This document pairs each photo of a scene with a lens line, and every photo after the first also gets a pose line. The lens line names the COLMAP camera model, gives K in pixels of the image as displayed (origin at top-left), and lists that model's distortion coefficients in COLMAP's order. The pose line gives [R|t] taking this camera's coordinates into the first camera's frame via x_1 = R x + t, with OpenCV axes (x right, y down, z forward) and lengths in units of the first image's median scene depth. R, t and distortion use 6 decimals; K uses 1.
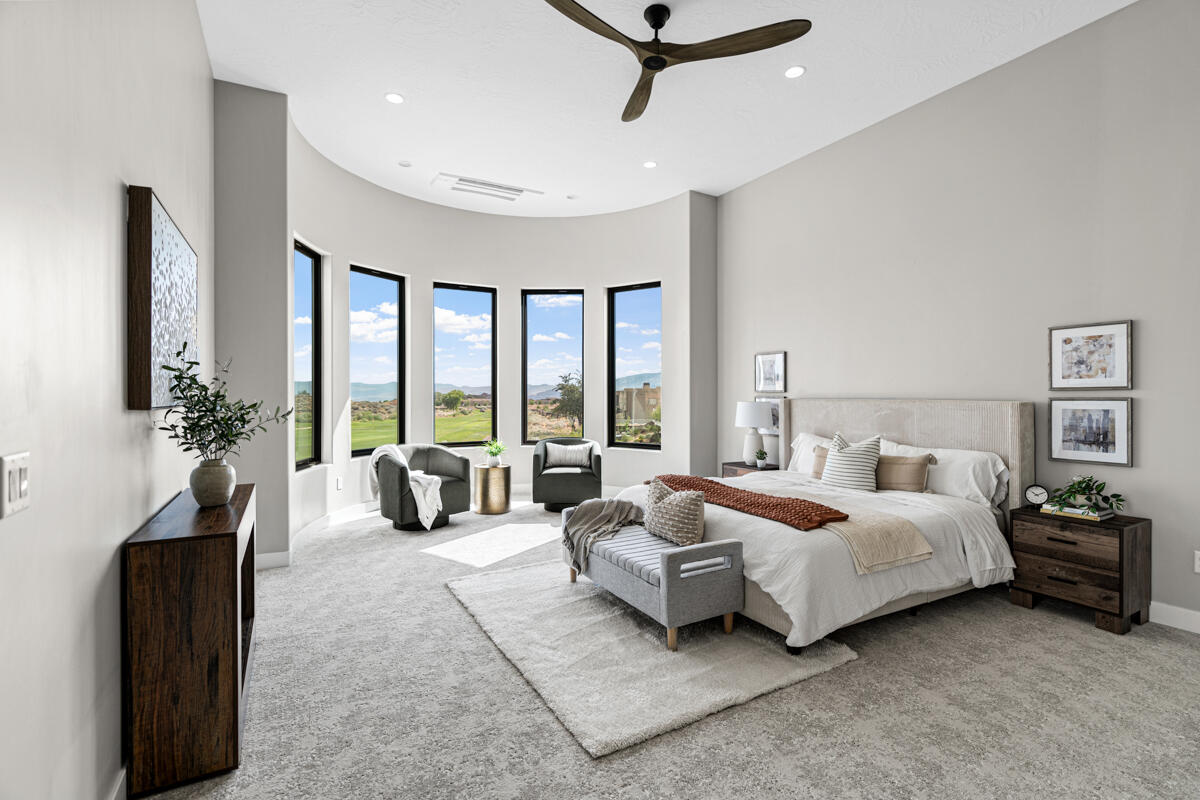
lens RADIAL K [[542.2, 0, 606.5], [0, 542.2, 396.7], [0, 0, 1]] dist [-0.004952, 0.000608]
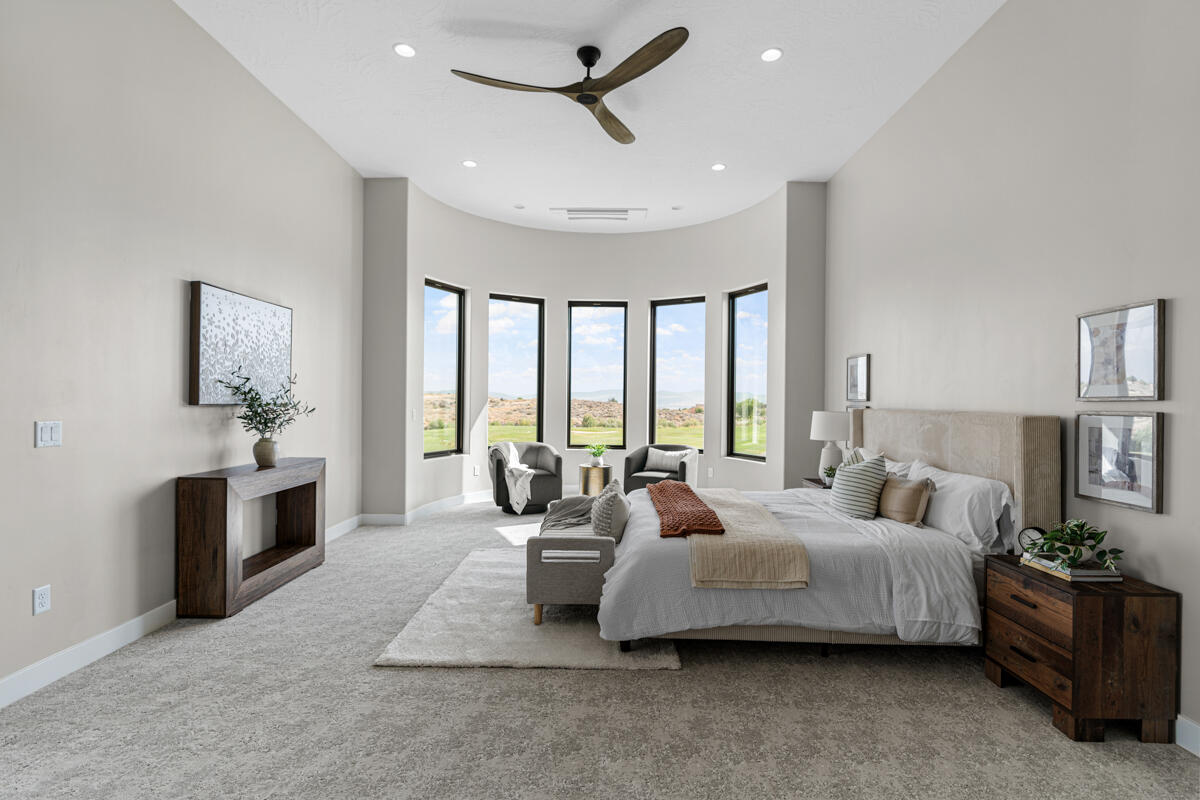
lens RADIAL K [[562.9, 0, 600.0], [0, 562.9, 400.0], [0, 0, 1]] dist [-0.003194, 0.000008]
pose [[0.867241, 0.009665, -0.497794, 0.704158], [-0.013576, 0.999899, -0.004239, -0.001381], [0.497703, 0.010434, 0.867285, 0.027945]]
